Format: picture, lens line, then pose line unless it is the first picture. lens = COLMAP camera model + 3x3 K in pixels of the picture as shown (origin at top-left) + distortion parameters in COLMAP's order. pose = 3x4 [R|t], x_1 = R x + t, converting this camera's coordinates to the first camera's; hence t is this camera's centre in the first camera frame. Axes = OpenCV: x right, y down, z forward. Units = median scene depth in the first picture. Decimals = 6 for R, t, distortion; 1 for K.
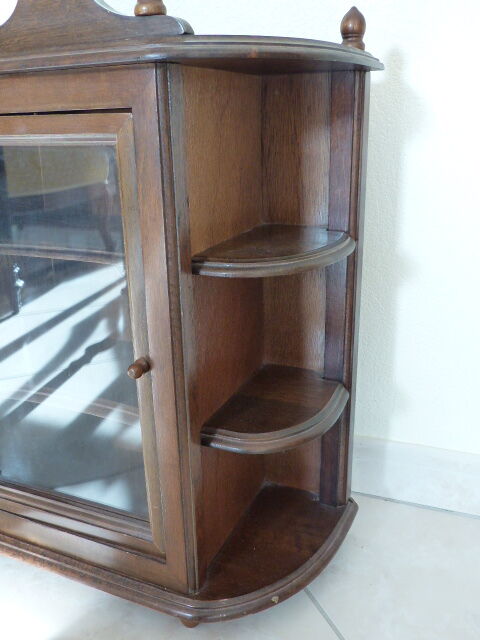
lens RADIAL K [[568.6, 0, 239.4], [0, 568.6, 322.4], [0, 0, 1]] dist [-0.019449, 0.010369]
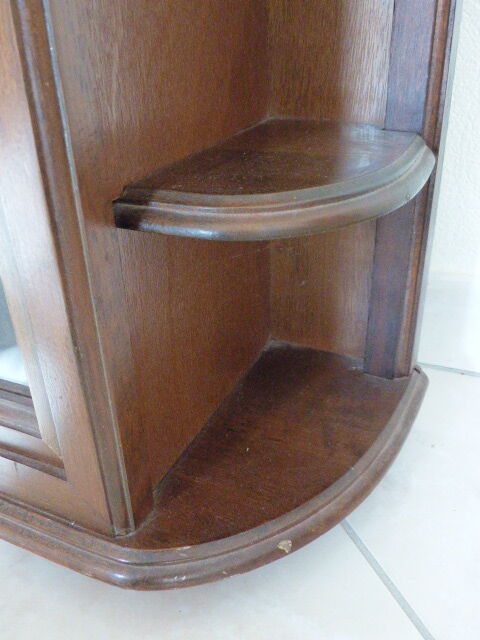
lens RADIAL K [[568.6, 0, 240.9], [0, 568.6, 319.5], [0, 0, 1]] dist [-0.019449, 0.010369]
pose [[0.999837, -0.000701, -0.018031, 0.031895], [0.003687, 0.986104, 0.166086, 0.199319], [0.017664, -0.166126, 0.985946, 0.519299]]
